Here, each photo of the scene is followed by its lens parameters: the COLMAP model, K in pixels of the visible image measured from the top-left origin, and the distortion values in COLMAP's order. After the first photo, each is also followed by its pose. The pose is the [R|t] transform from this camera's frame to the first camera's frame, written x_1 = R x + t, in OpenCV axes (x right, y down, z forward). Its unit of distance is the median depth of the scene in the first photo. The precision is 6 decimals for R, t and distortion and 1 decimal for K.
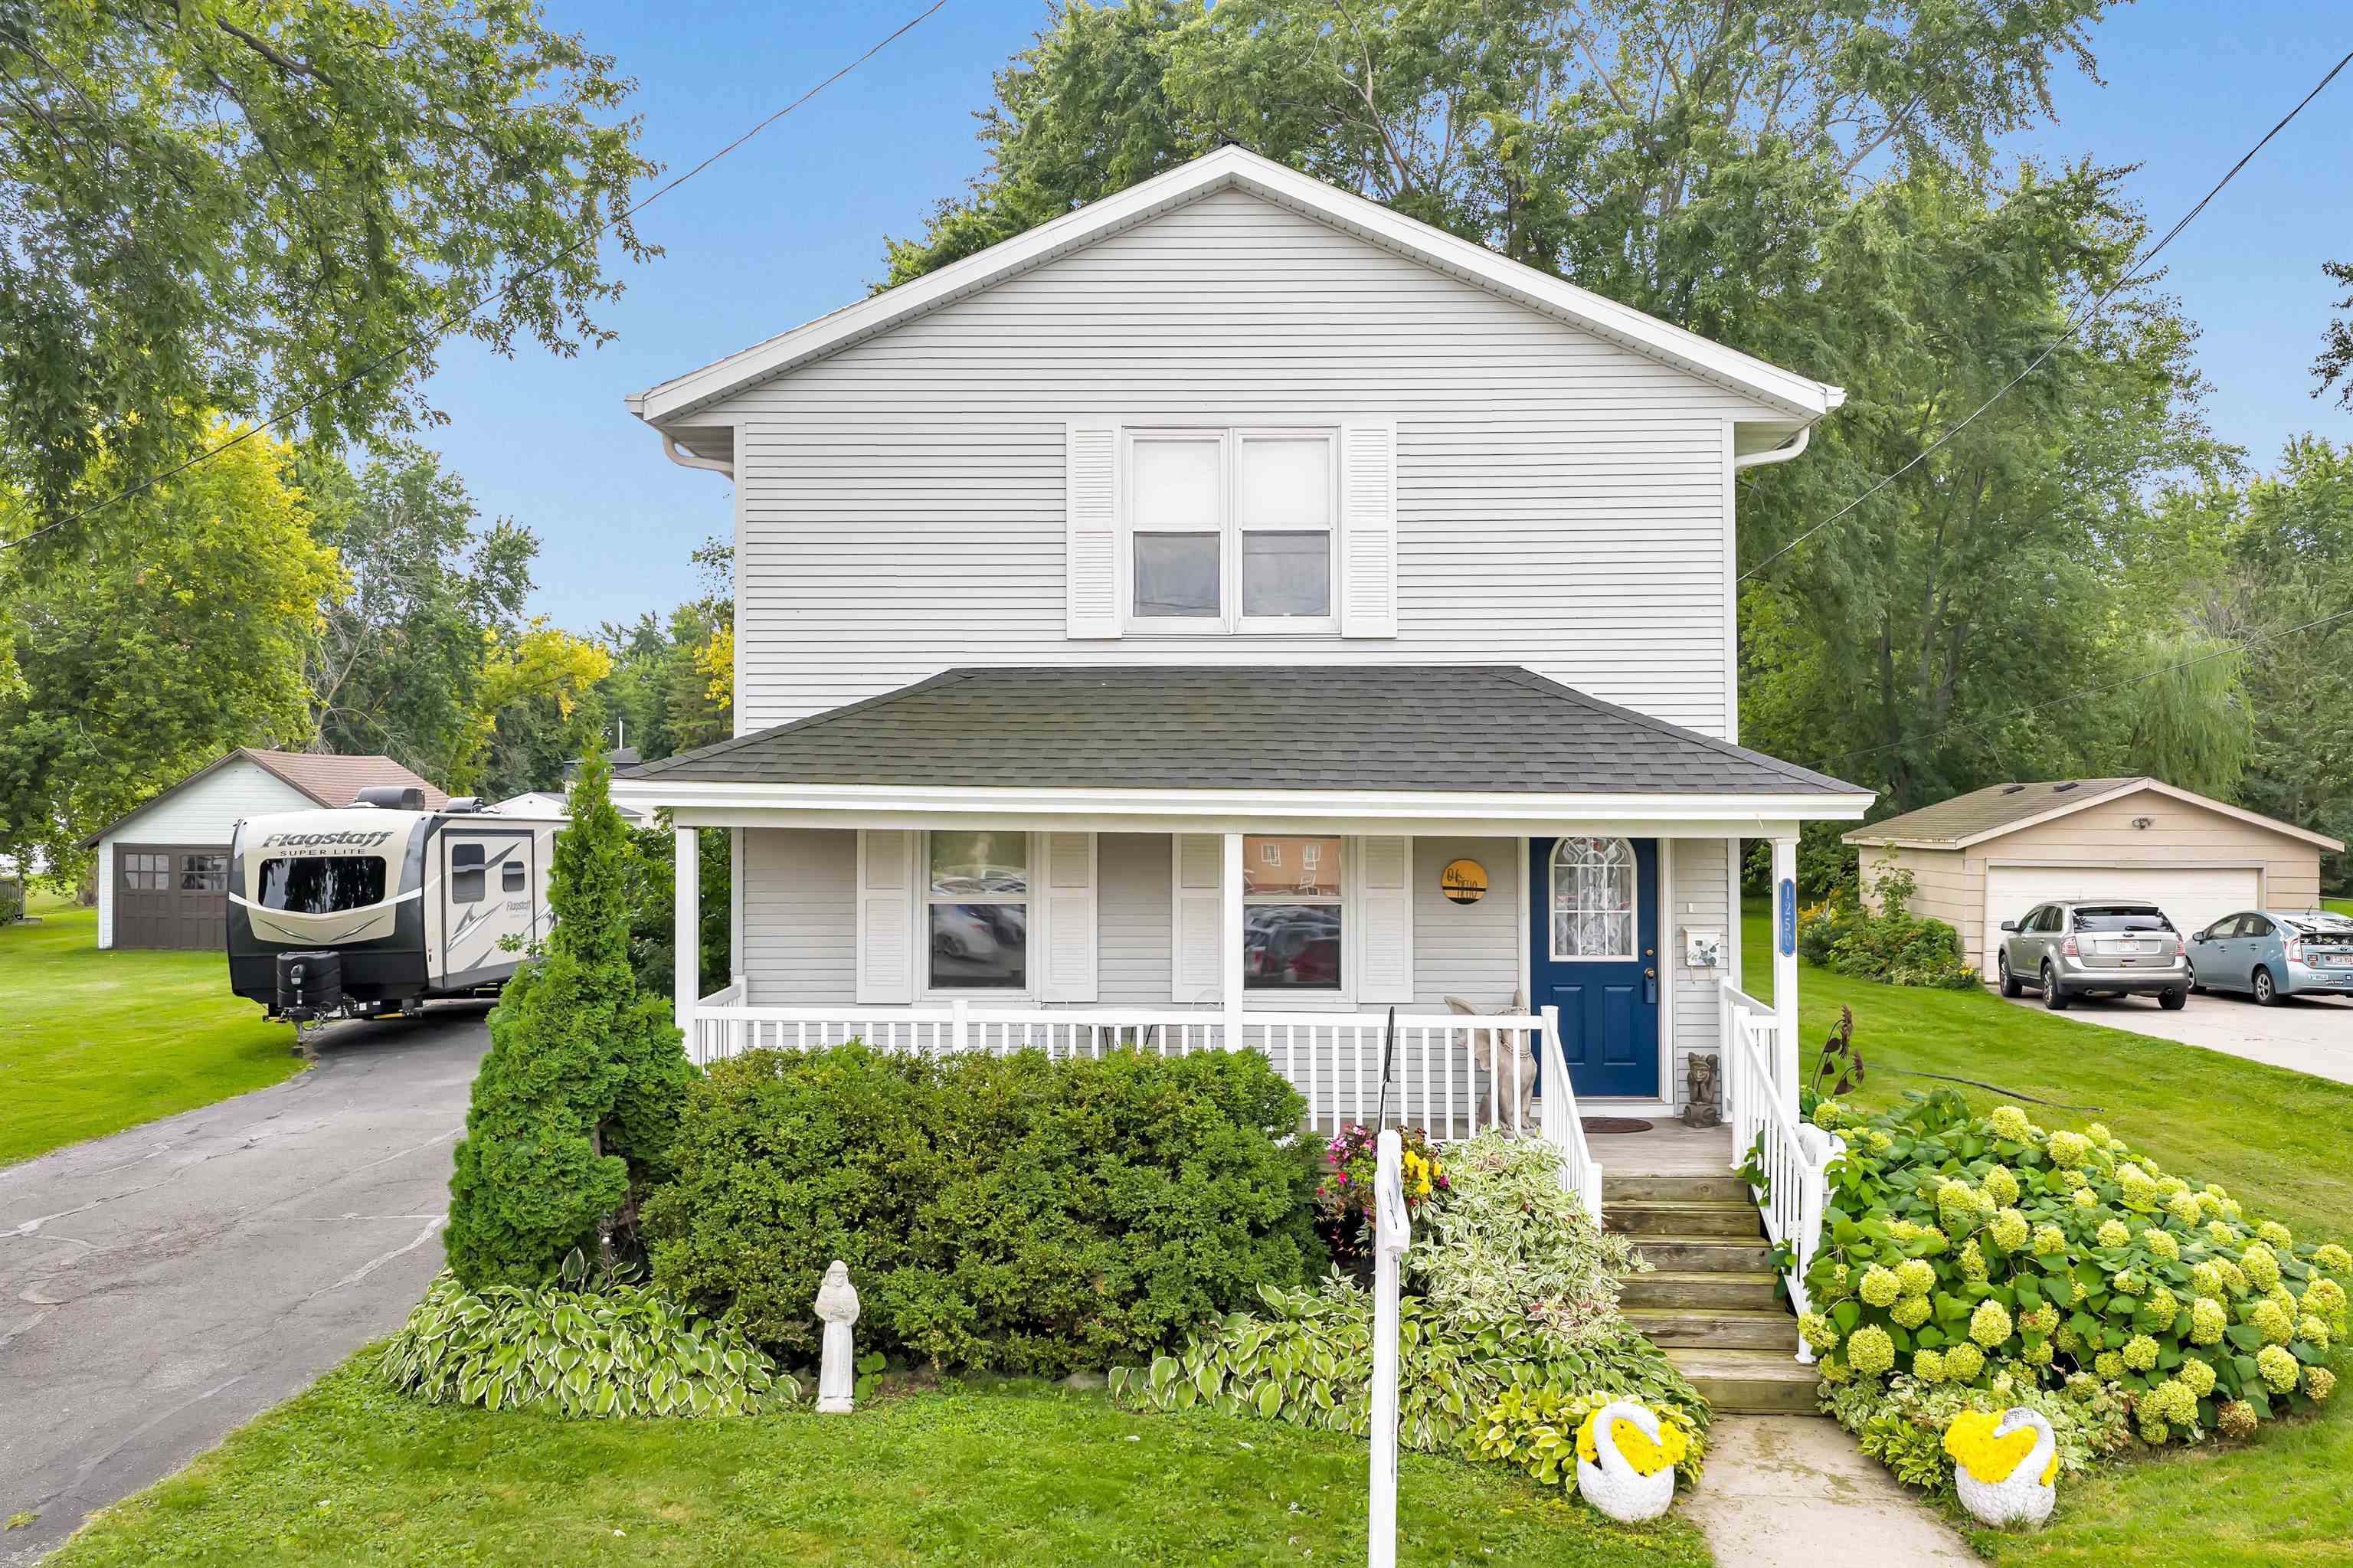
lens RADIAL K [[1974.2, 0, 1196.5], [0, 1974.2, 761.6], [0, 0, 1]] dist [-0.019767, 0.042861]
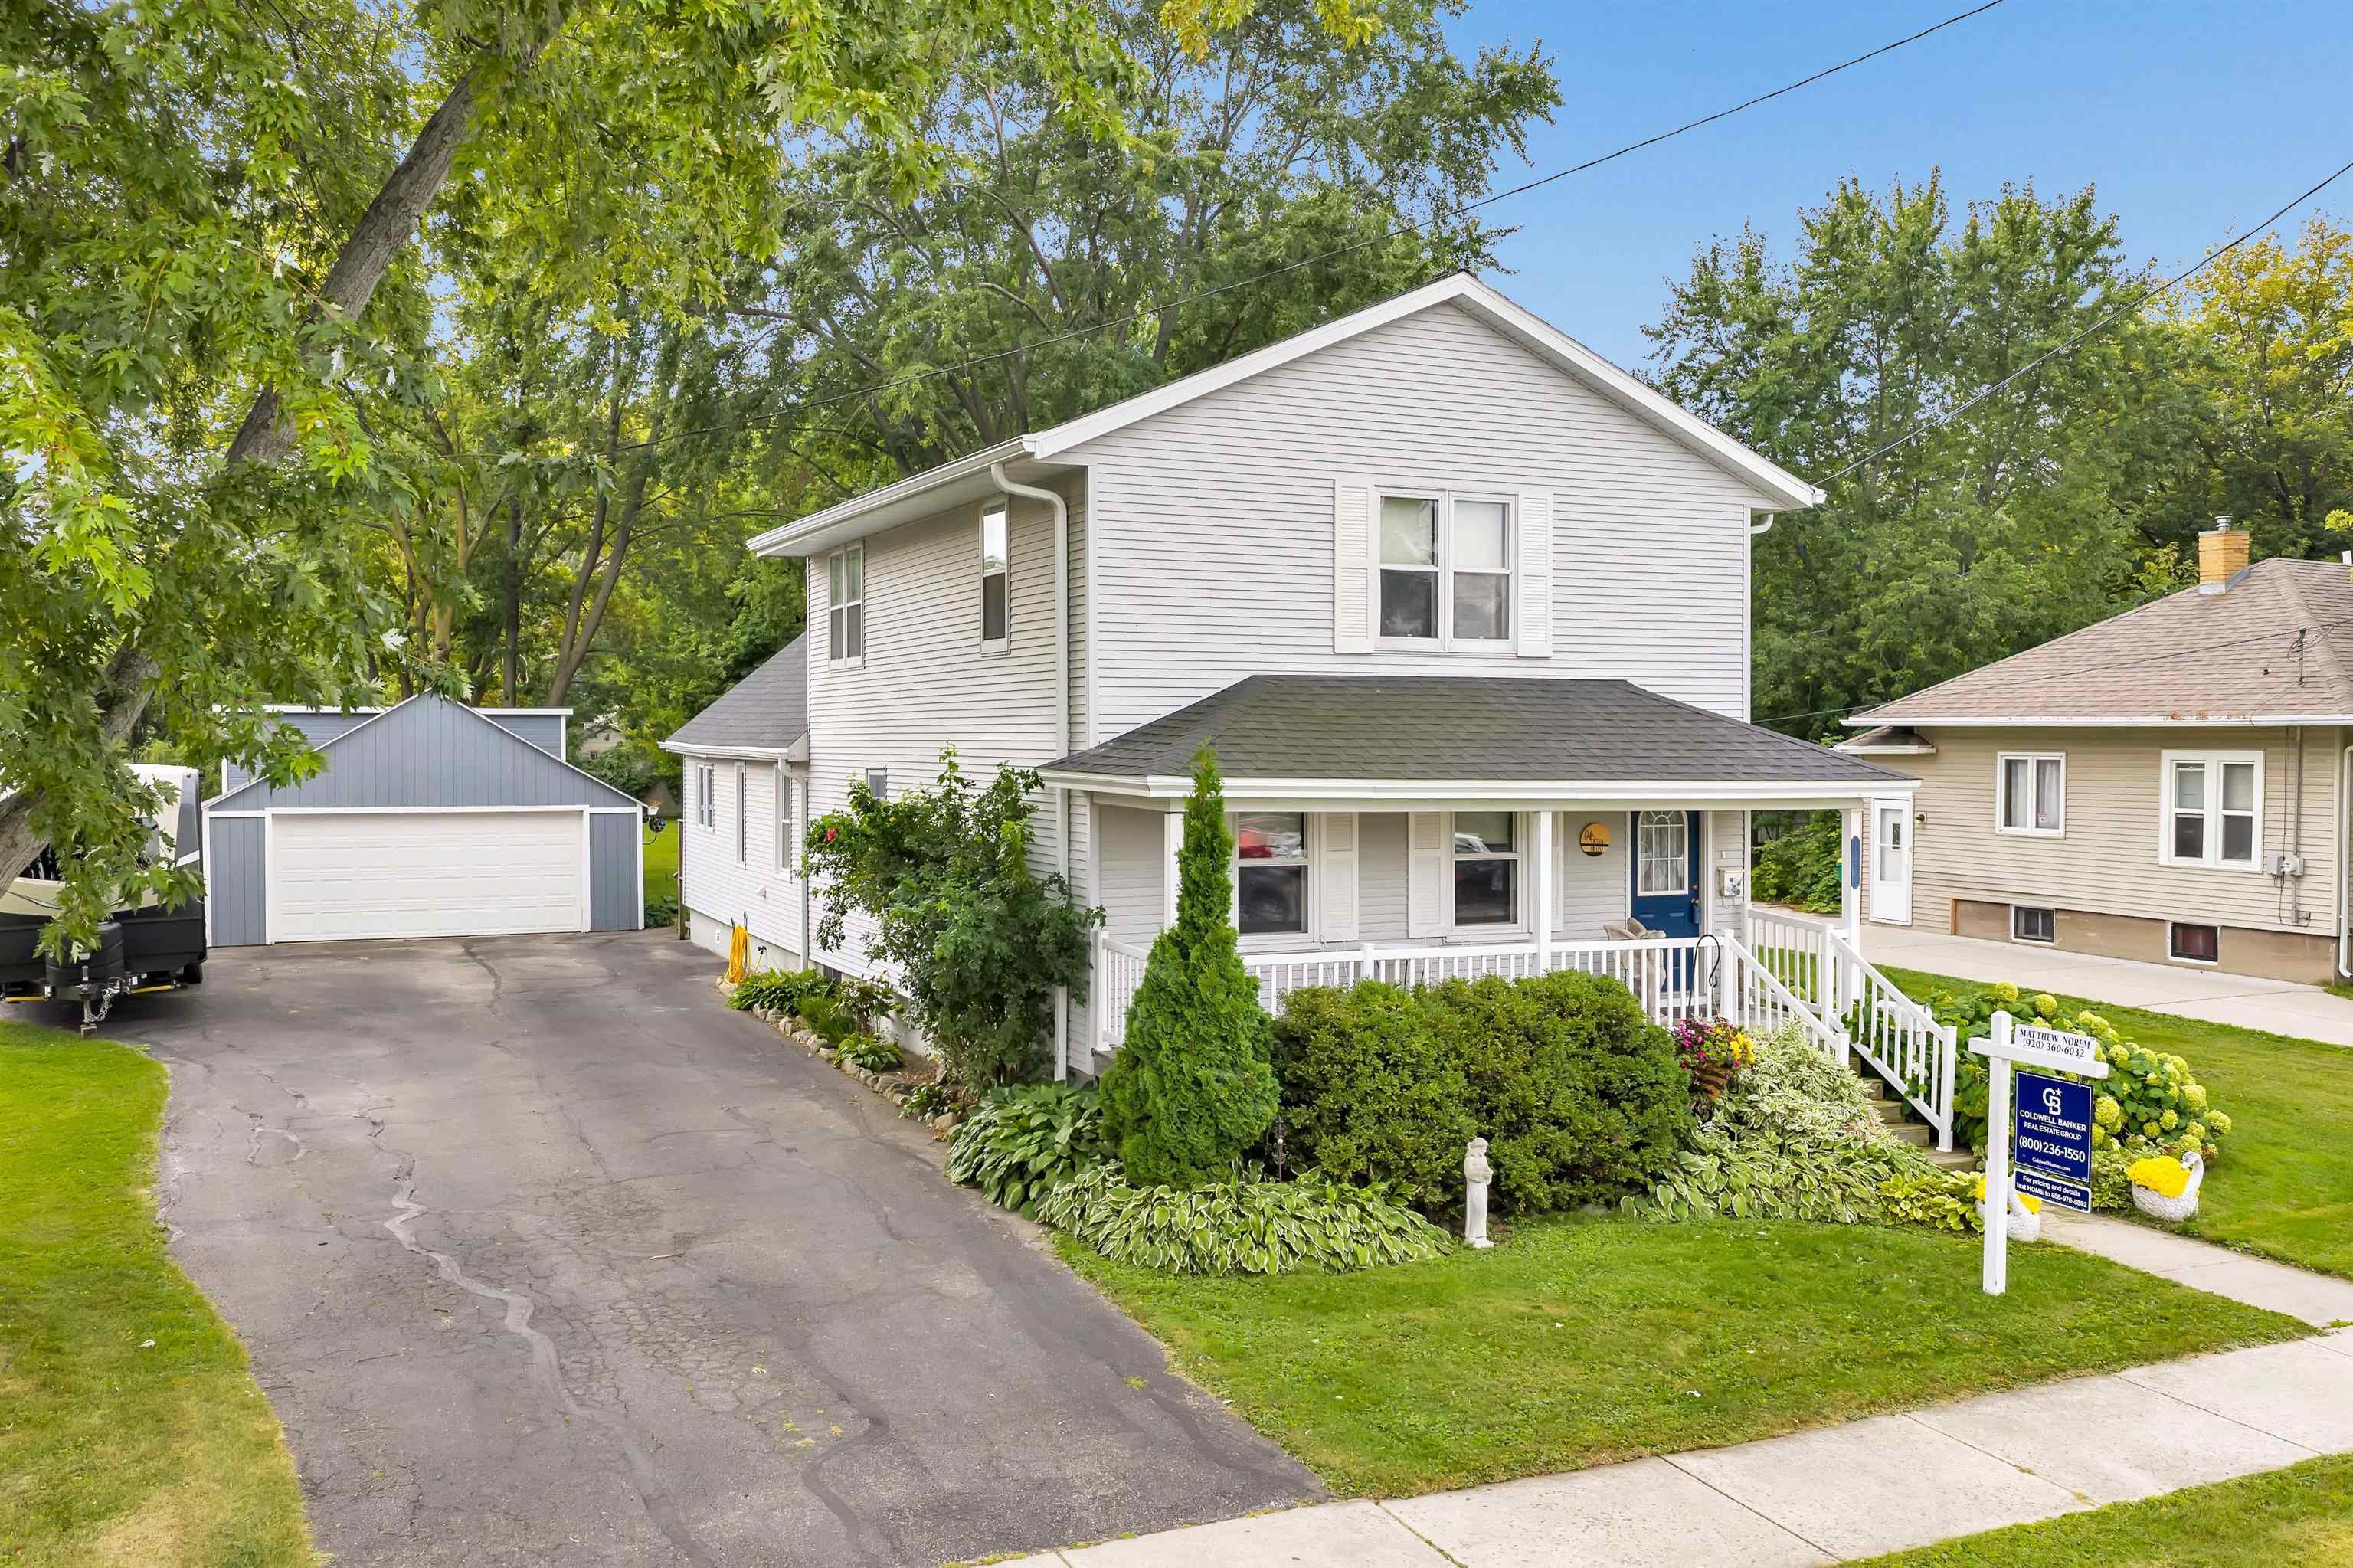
lens RADIAL K [[1974.2, 0, 1184.2], [0, 1974.2, 774.1], [0, 0, 1]] dist [-0.019767, 0.042861]
pose [[0.898186, -0.007737, 0.439548, -0.714316], [-0.014546, 0.998775, 0.047304, -0.044188], [-0.439376, -0.048882, 0.896972, -0.088777]]
